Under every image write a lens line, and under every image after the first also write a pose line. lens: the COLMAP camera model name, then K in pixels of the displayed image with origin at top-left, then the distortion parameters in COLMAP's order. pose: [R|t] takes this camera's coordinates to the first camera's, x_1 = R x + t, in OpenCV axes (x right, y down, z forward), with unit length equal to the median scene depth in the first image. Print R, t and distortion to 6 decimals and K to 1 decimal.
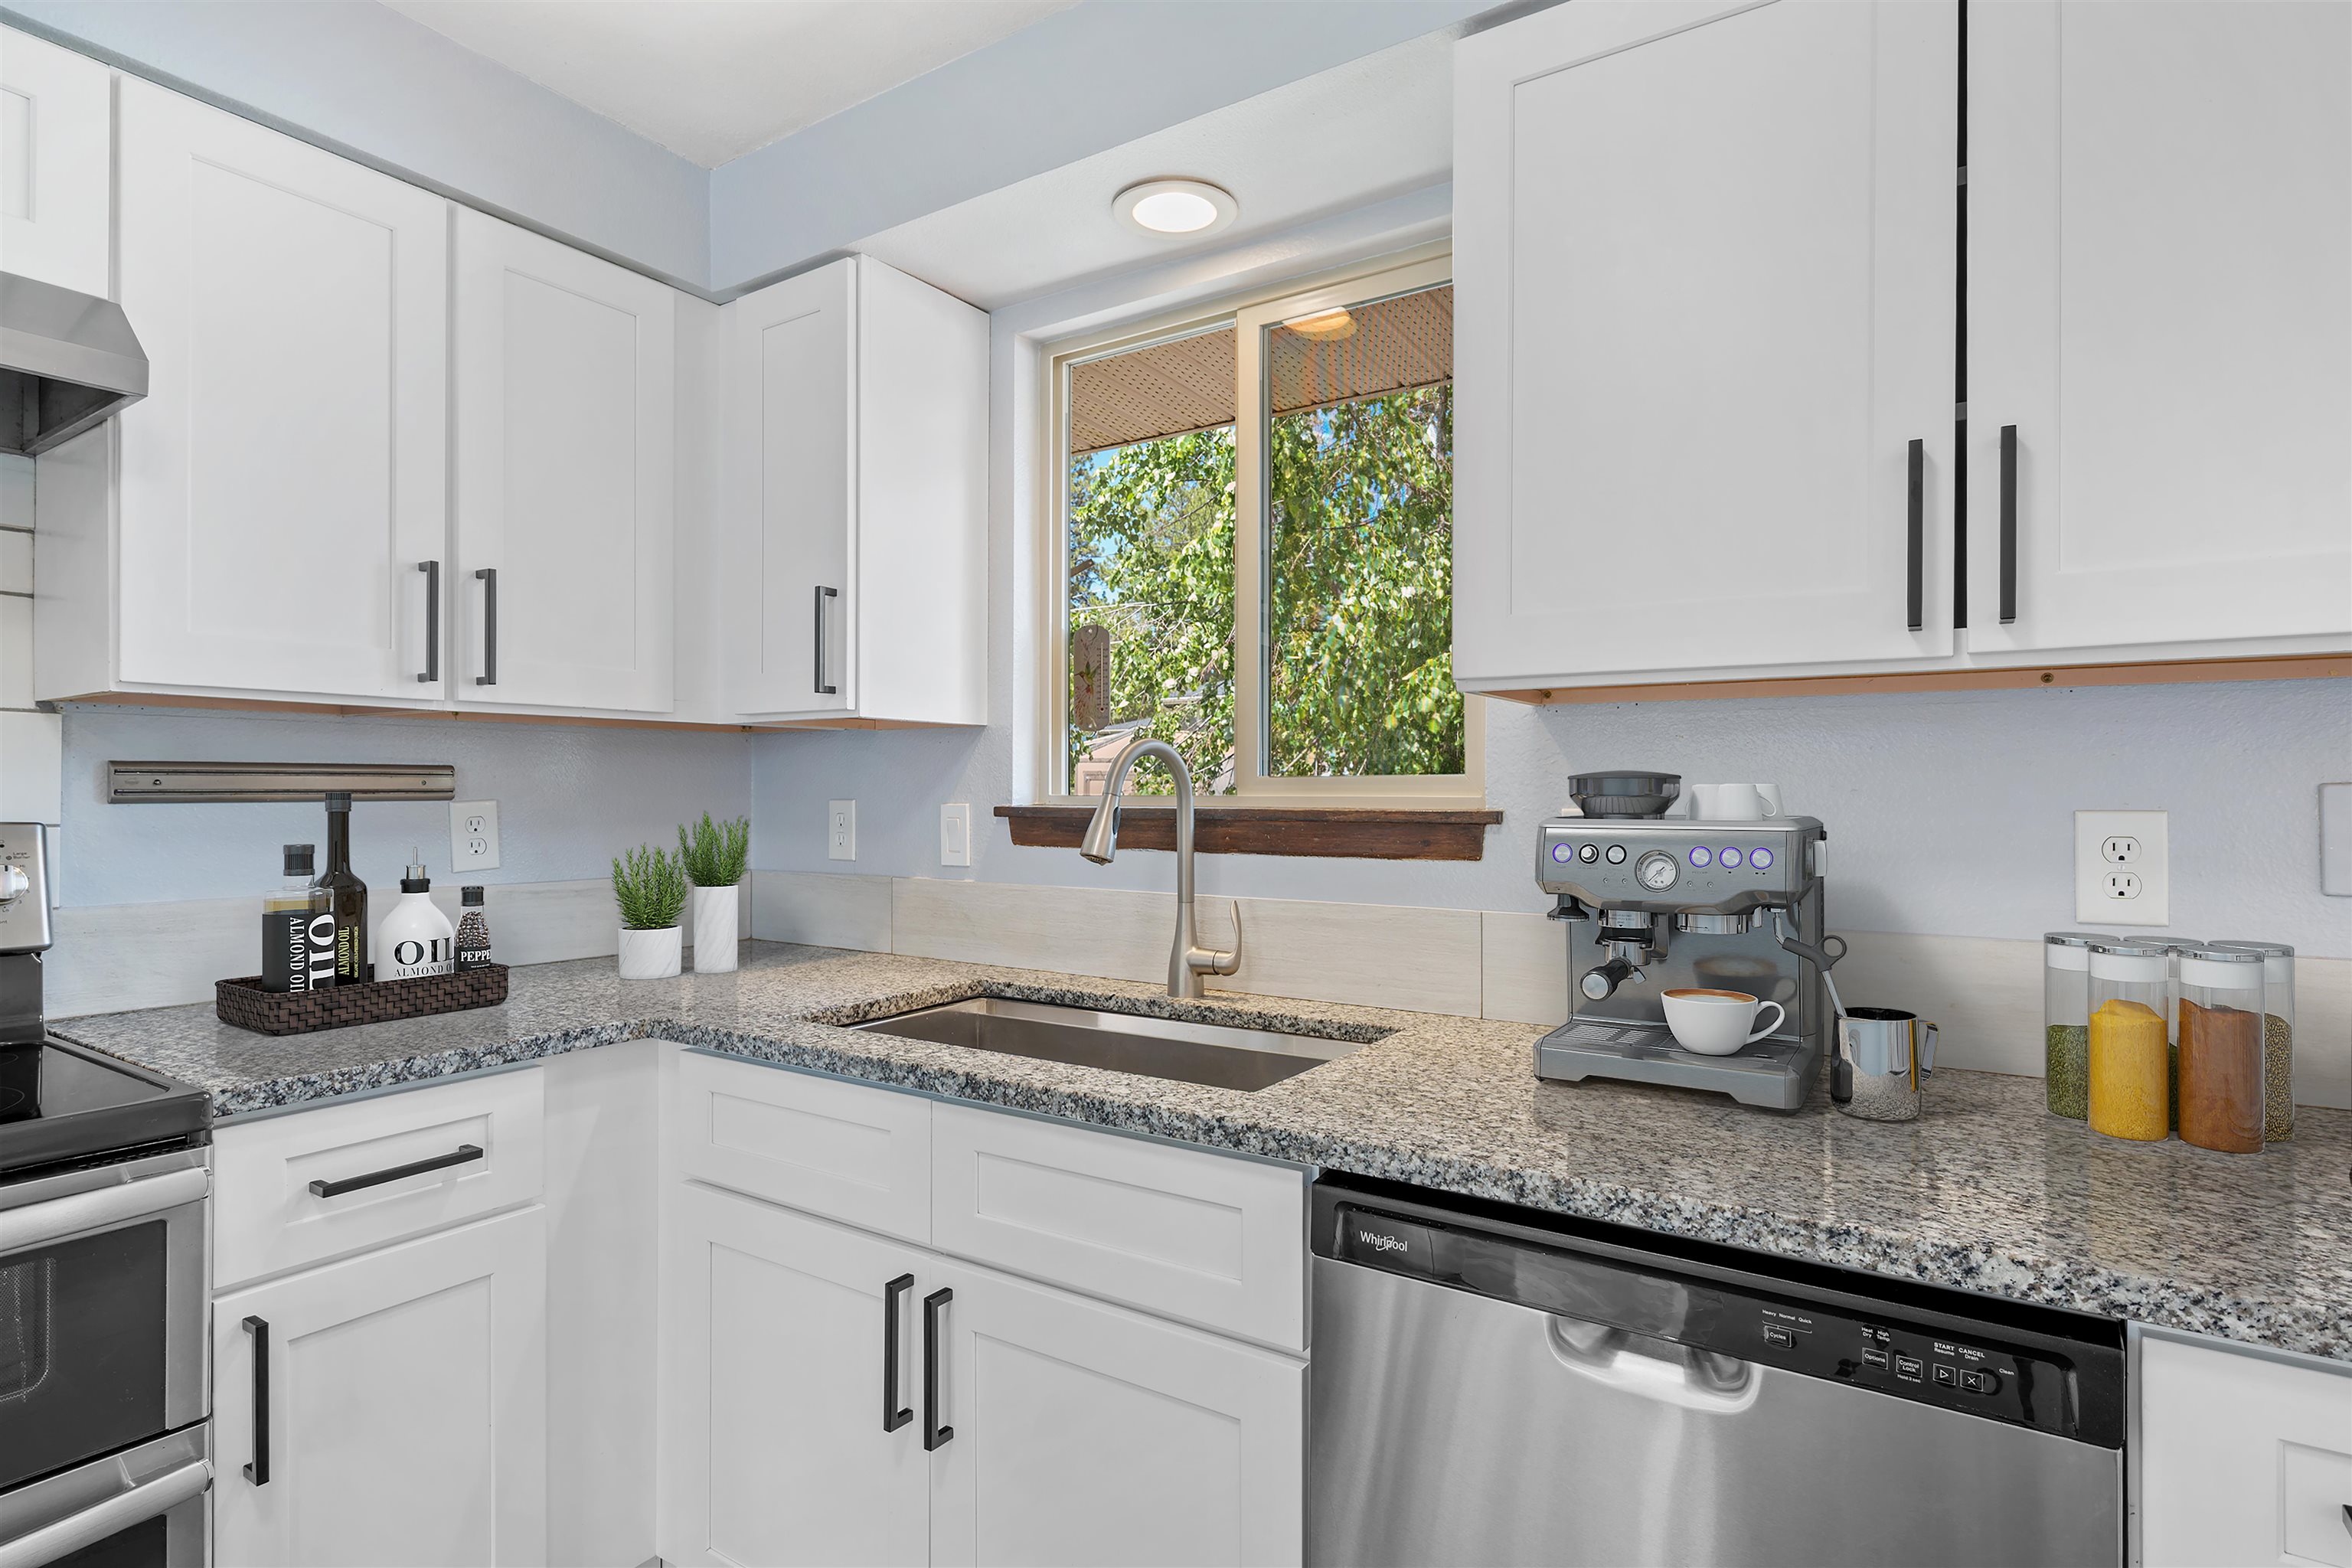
lens RADIAL K [[1190.1, 0, 1180.0], [0, 1190.1, 783.4], [0, 0, 1]] dist [0.007637, -0.003937]
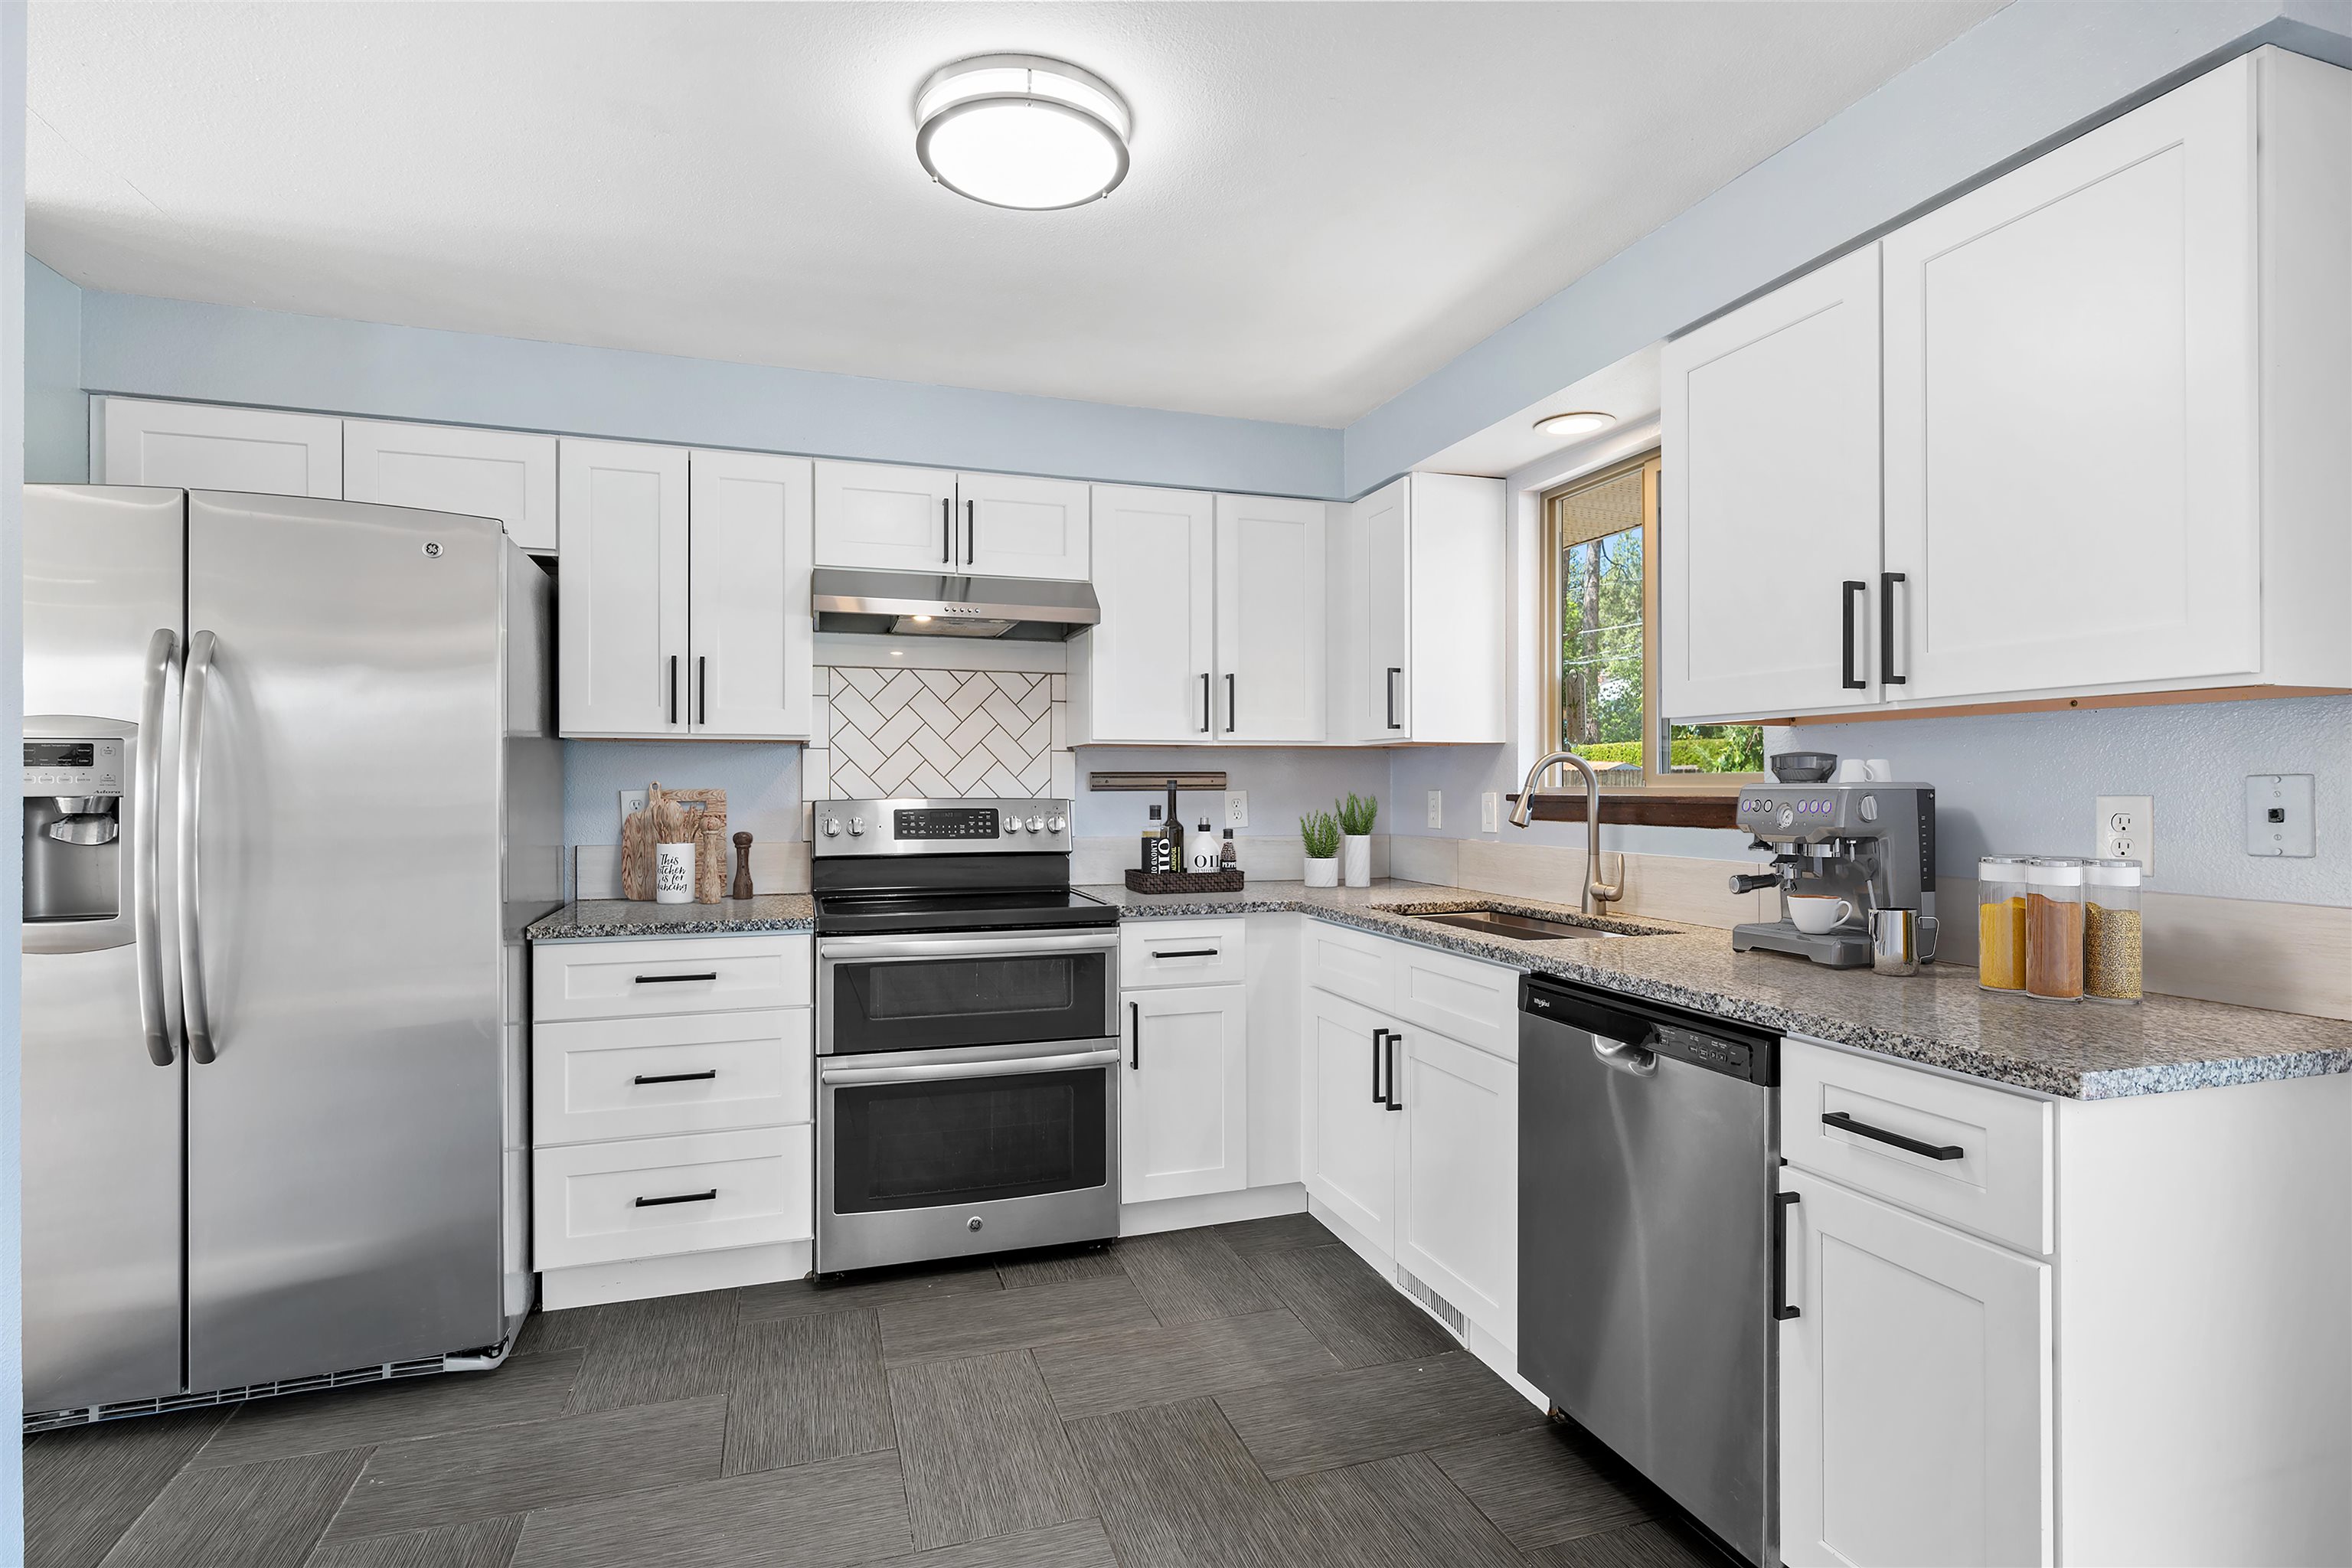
lens RADIAL K [[1190.1, 0, 1179.1], [0, 1190.1, 783.3], [0, 0, 1]] dist [0.007637, -0.003937]
pose [[0.783479, -0.003268, -0.621410, 0.604679], [0.005967, 0.999980, 0.002265, -0.001930], [0.621390, -0.005483, 0.783482, -0.630186]]
